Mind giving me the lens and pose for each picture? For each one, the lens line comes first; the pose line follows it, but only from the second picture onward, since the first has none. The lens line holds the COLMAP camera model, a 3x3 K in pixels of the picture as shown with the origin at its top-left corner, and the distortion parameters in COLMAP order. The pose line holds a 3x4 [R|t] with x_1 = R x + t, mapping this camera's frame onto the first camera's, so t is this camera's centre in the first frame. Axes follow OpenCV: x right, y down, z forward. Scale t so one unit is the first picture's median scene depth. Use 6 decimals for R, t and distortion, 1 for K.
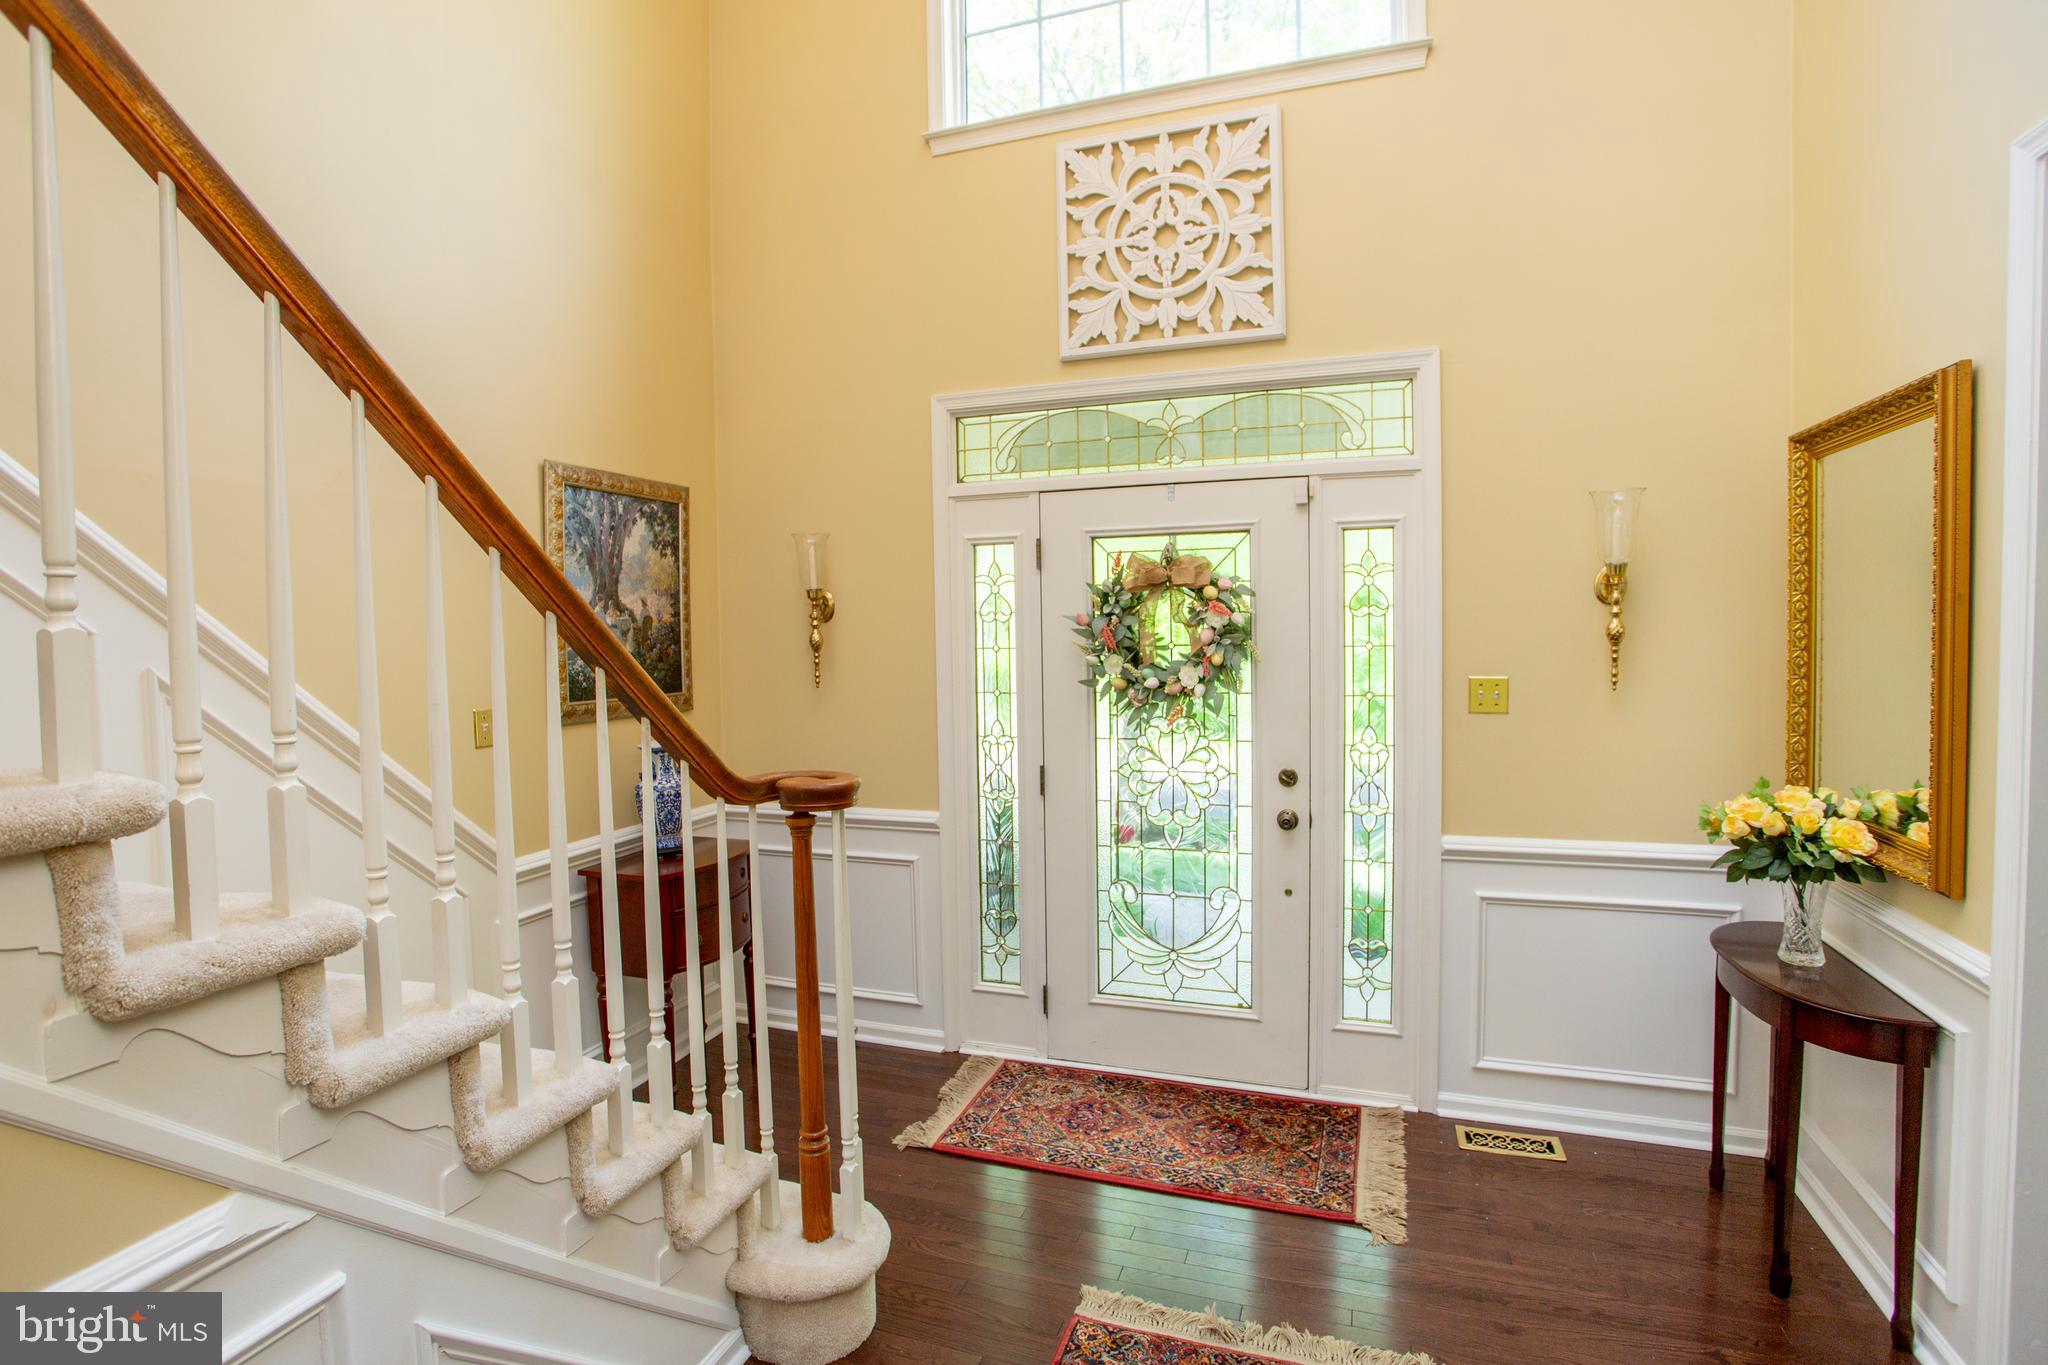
lens RADIAL K [[990.8, 0, 1015.4], [0, 990.8, 674.4], [0, 0, 1]] dist [-0.079687, 0.033370]
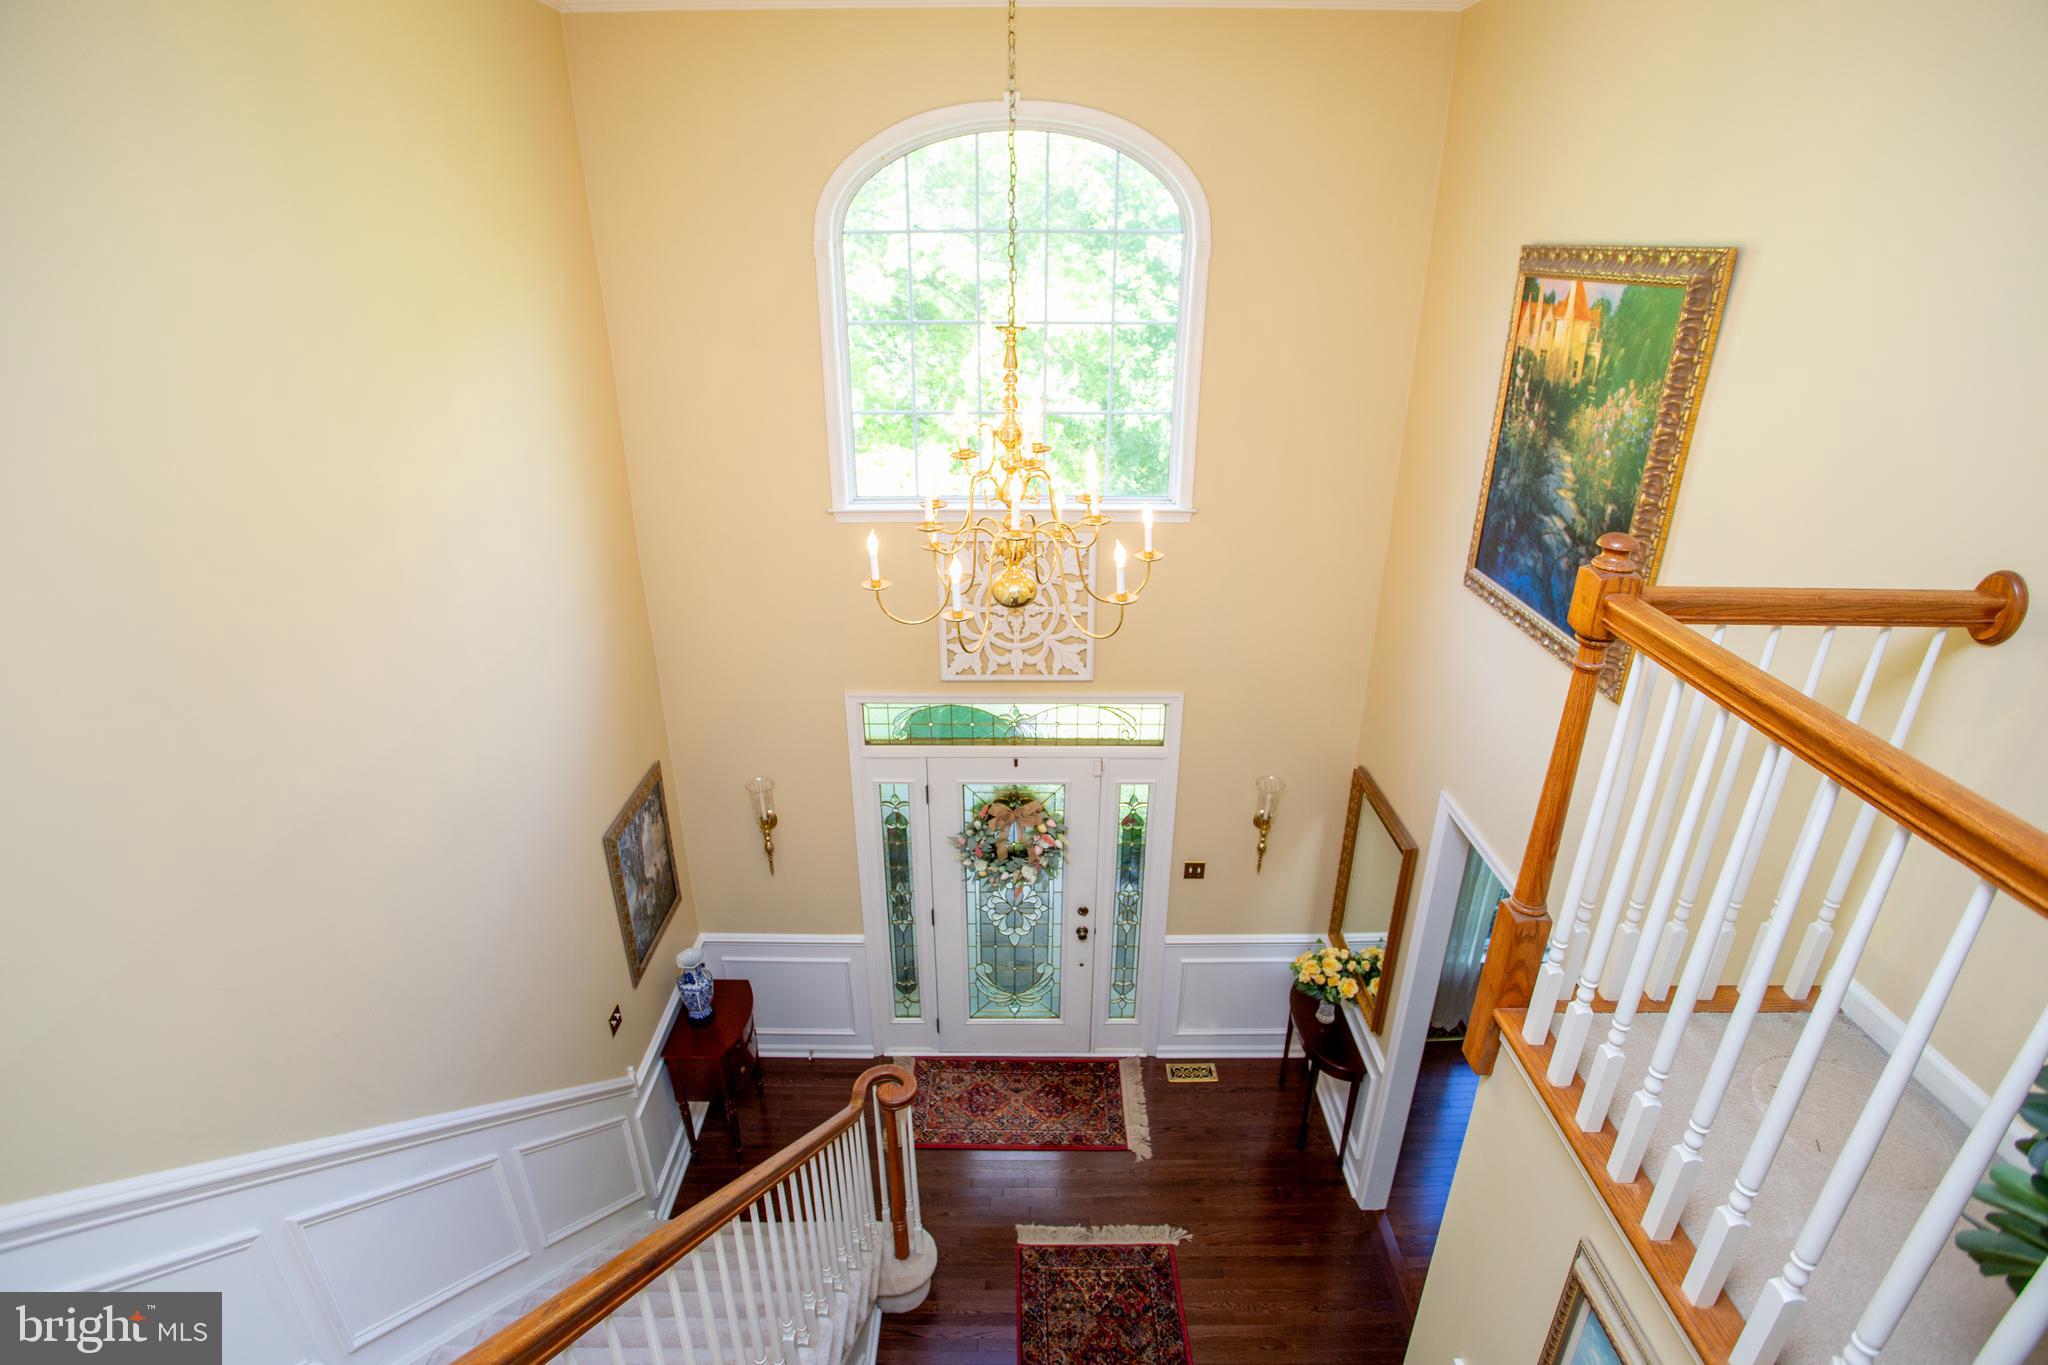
lens RADIAL K [[990.8, 0, 1015.4], [0, 990.8, 674.4], [0, 0, 1]] dist [-0.079687, 0.033370]
pose [[0.942852, -0.118071, 0.311590, -0.329316], [-0.000692, 0.934420, 0.356173, -0.915045], [-0.333210, -0.336034, 0.880938, -0.344587]]
